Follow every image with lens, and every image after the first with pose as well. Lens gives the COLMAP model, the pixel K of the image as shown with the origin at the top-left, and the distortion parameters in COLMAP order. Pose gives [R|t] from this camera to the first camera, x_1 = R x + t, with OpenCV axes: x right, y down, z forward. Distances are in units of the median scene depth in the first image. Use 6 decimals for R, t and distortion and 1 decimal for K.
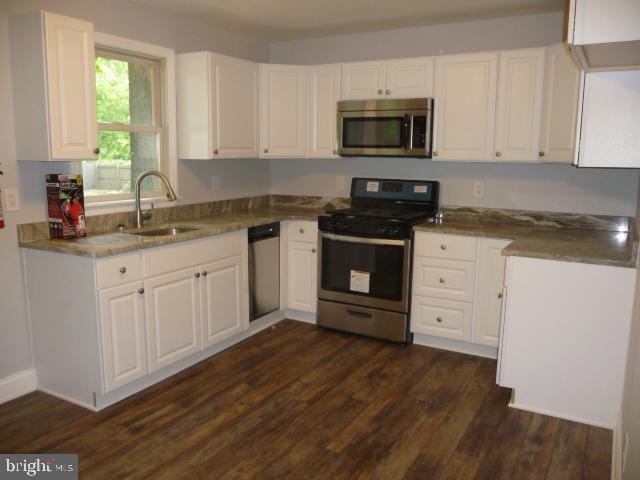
lens RADIAL K [[538.3, 0, 319.5], [0, 538.3, 237.5], [0, 0, 1]] dist [-0.009354, -0.003705]
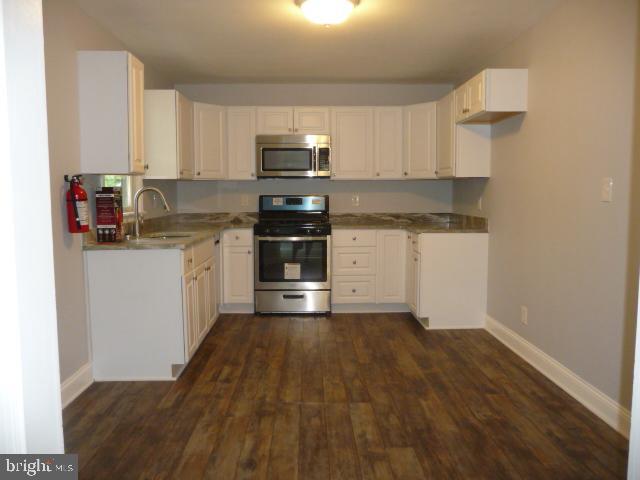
lens RADIAL K [[538.3, 0, 319.2], [0, 538.3, 241.7], [0, 0, 1]] dist [-0.009354, -0.003705]
pose [[0.851339, -0.060792, 0.521082, -0.547844], [0.095870, 0.994565, -0.040602, 0.069527], [-0.515782, 0.084522, 0.852540, -0.159573]]
